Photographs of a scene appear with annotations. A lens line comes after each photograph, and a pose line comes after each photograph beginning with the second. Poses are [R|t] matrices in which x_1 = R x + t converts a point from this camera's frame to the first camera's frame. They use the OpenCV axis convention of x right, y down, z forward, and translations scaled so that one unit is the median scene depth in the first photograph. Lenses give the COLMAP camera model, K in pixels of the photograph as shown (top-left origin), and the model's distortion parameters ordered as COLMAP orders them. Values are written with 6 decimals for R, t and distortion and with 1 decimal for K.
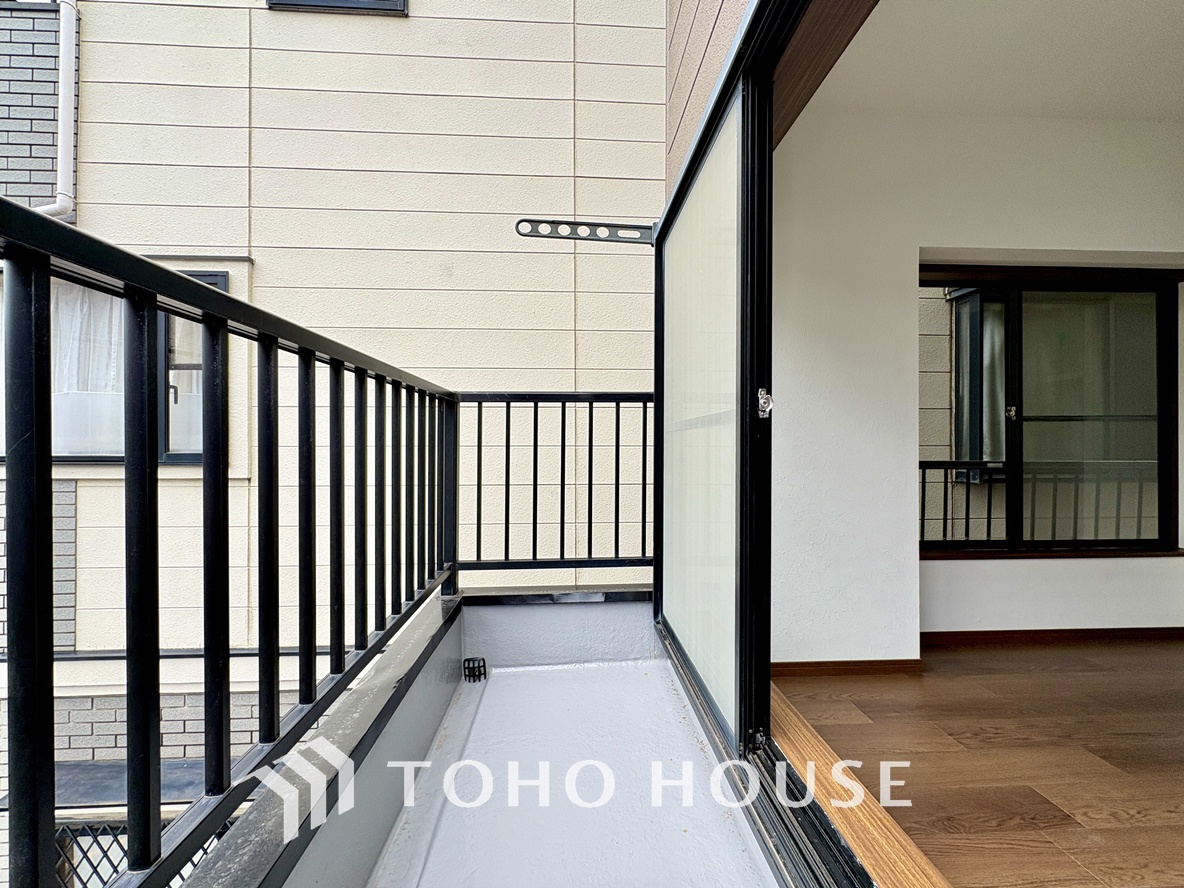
lens RADIAL K [[476.7, 0, 592.0], [0, 476.7, 444.0], [0, 0, 1]] dist [0.004243, 0.000098]
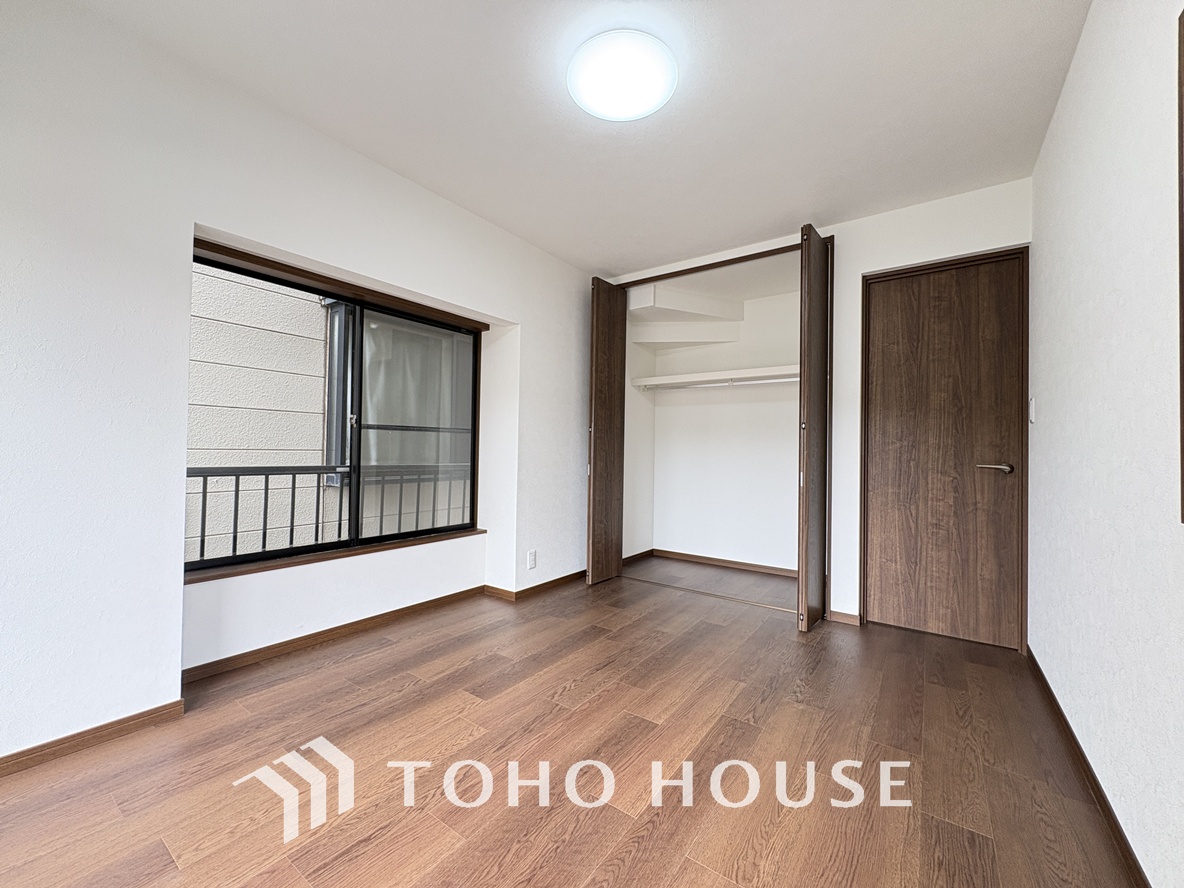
lens RADIAL K [[476.7, 0, 592.0], [0, 476.7, 444.0], [0, 0, 1]] dist [0.004243, 0.000098]
pose [[0.626363, 0.021556, 0.779233, 0.361998], [-0.016608, 0.999760, -0.014307, -0.005208], [-0.779354, -0.003980, 0.626571, -0.081435]]
